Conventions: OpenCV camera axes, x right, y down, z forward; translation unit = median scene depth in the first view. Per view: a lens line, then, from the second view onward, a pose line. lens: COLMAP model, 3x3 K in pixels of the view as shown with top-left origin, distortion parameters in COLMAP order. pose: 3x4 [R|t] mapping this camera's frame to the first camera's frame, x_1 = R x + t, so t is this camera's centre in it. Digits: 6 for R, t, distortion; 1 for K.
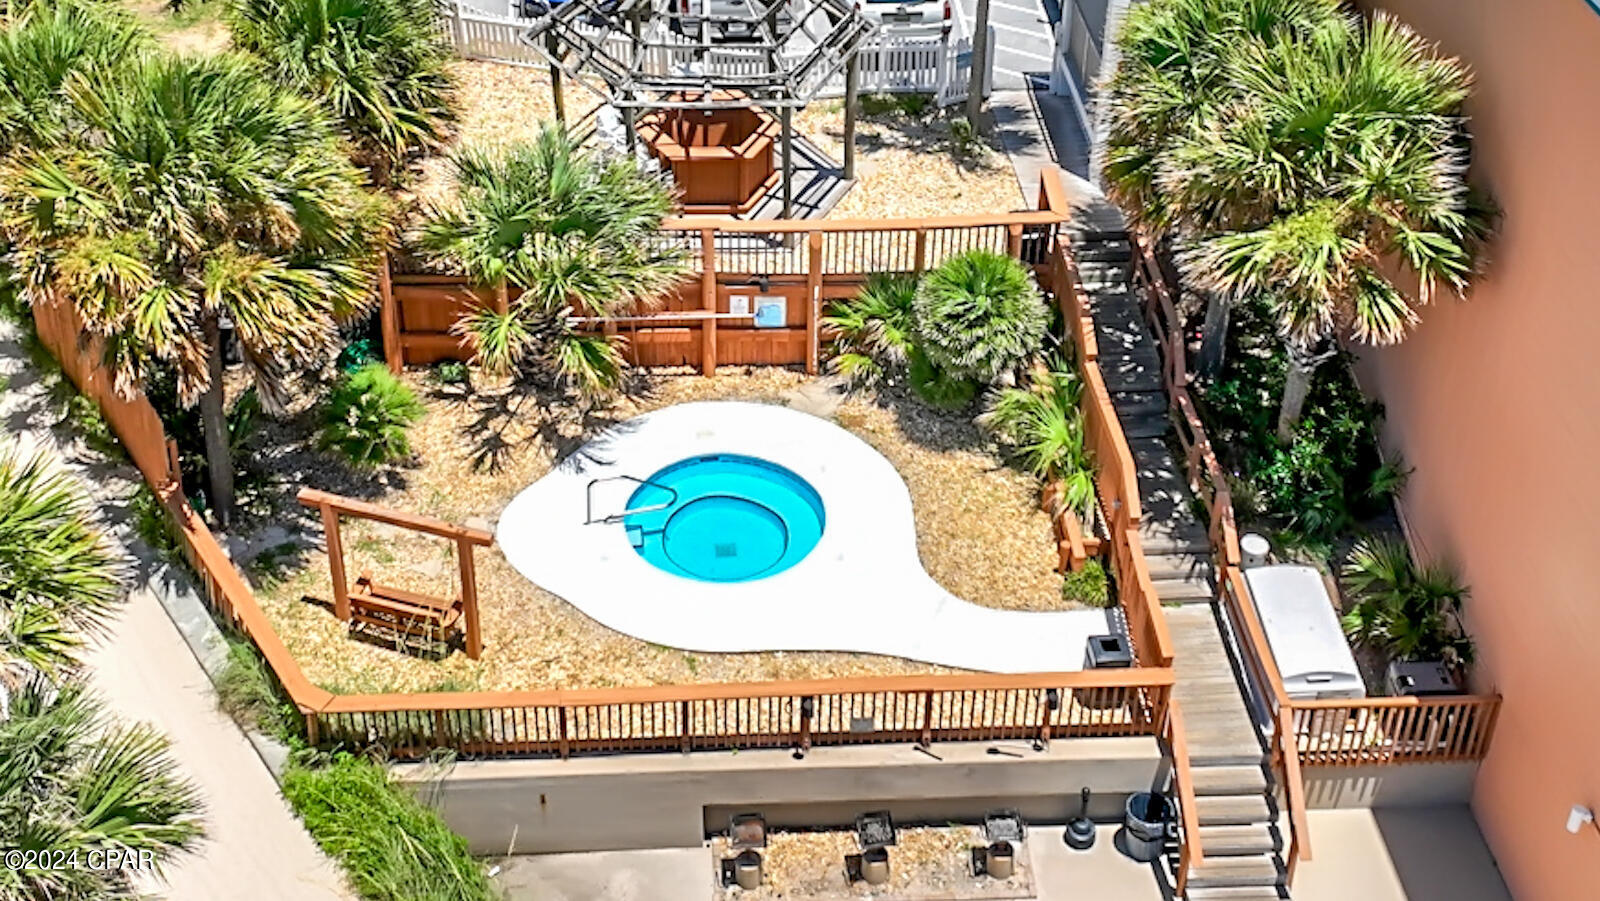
lens RADIAL K [[2065.2, 0, 800.0], [0, 2065.2, 450.5], [0, 0, 1]] dist [0.002513, 0.007089]
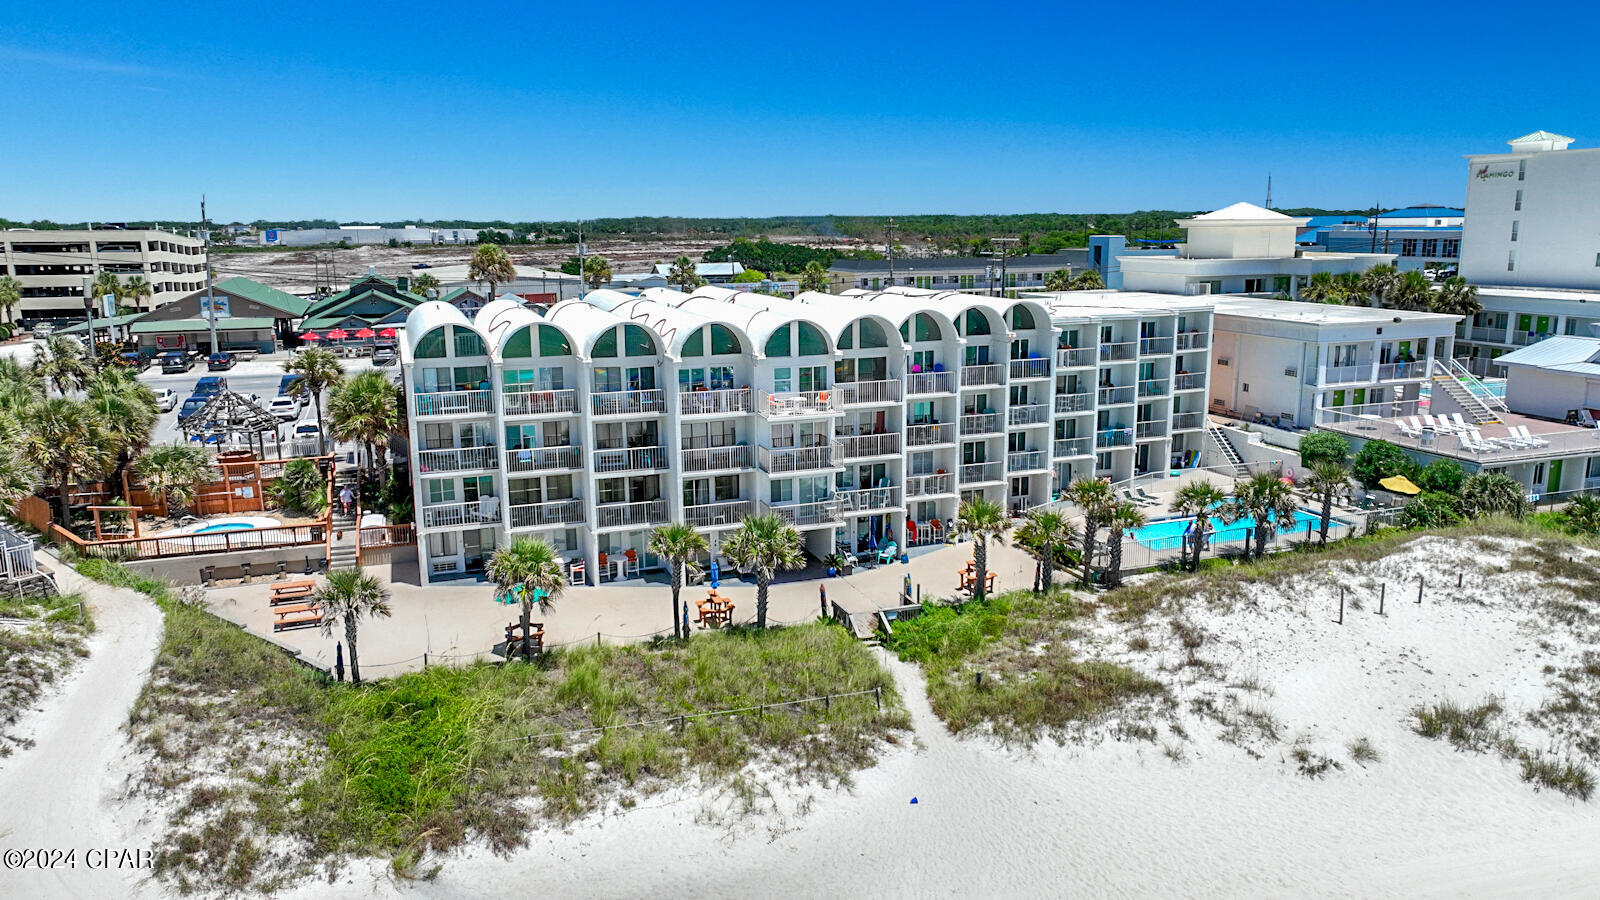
lens RADIAL K [[1117.2, 0, 800.0], [0, 1117.2, 450.0], [0, 0, 1]] dist [0.002680, 0.003756]
pose [[0.963163, -0.075406, 0.258131, 0.420035], [0.182689, 0.887854, -0.422304, 0.875984], [-0.197339, 0.453905, 0.868923, -0.930016]]
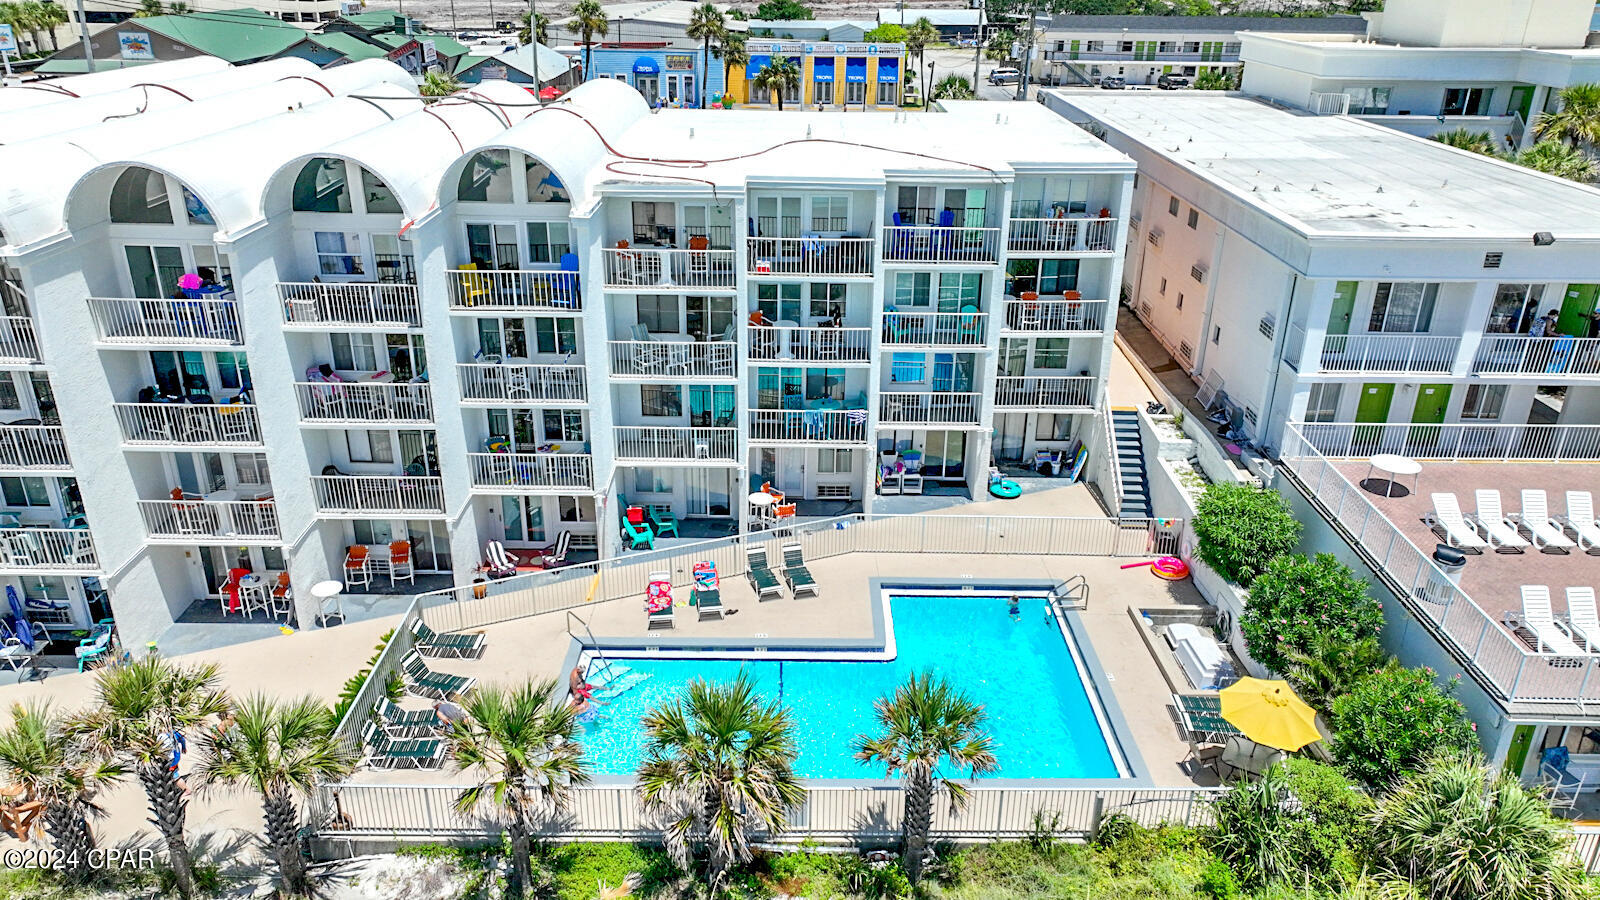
lens RADIAL K [[1117.2, 0, 800.0], [0, 1117.2, 450.0], [0, 0, 1]] dist [0.002680, 0.003756]
pose [[0.997459, 0.028947, -0.065103, 1.639048], [-0.044035, 0.968795, -0.243919, 0.331316], [0.056011, 0.246166, 0.967608, -0.214785]]
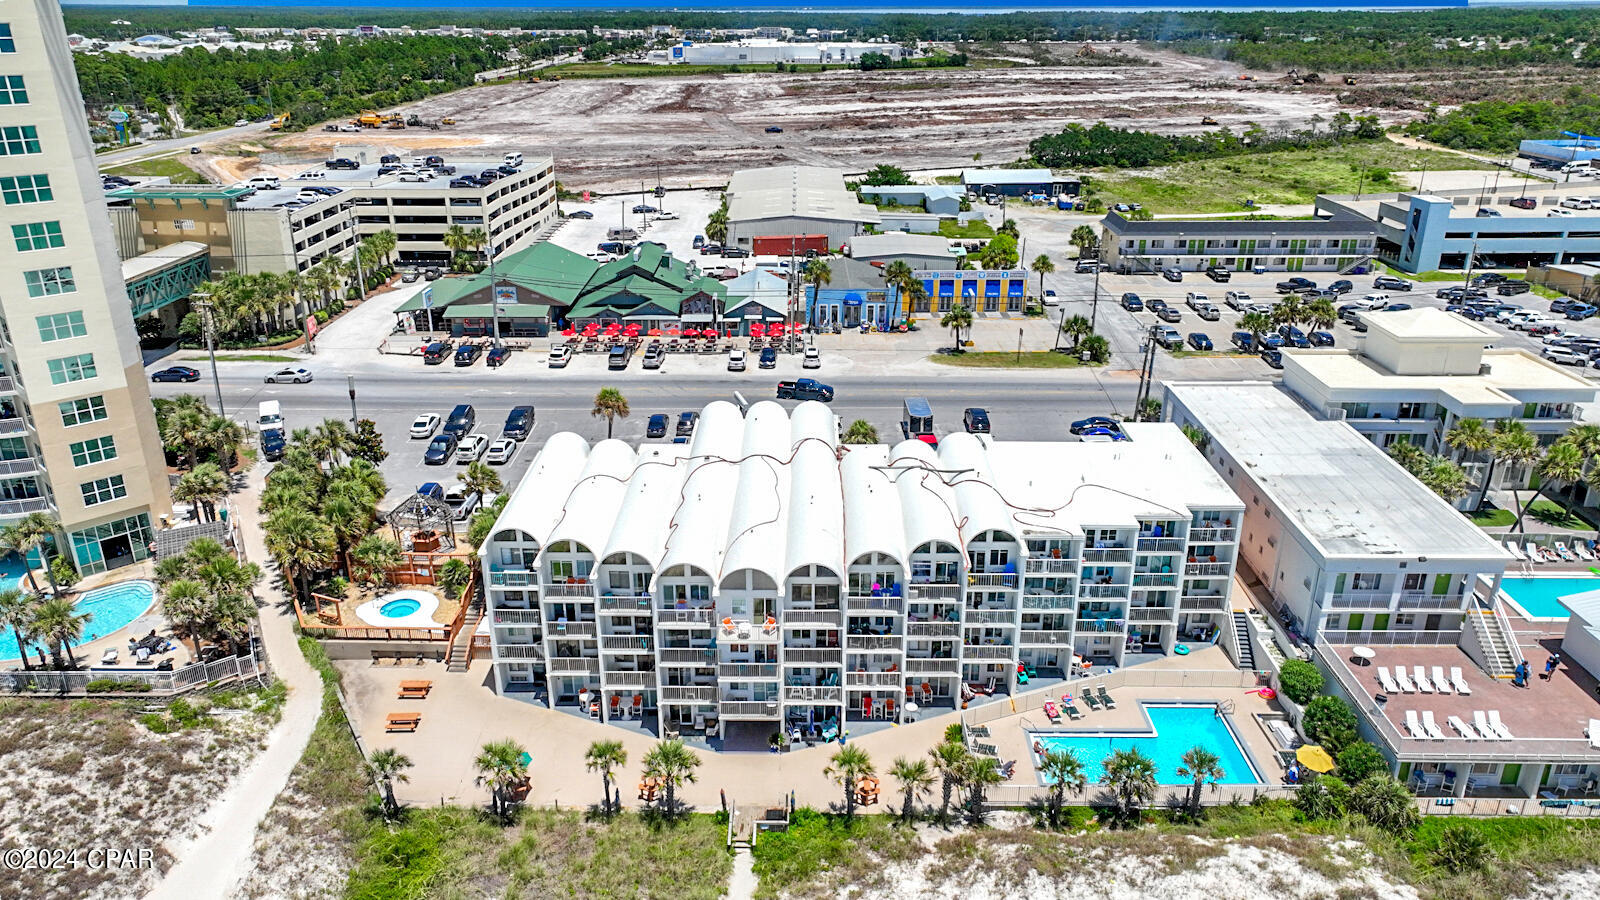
lens RADIAL K [[1114.2, 0, 800.0], [0, 1114.2, 450.0], [0, 0, 1]] dist [-0.001269, -0.000221]
pose [[0.996339, 0.016954, -0.083788, 1.126444], [-0.039791, 0.959459, -0.279025, 0.370350], [0.075661, 0.281337, 0.956621, -1.623146]]
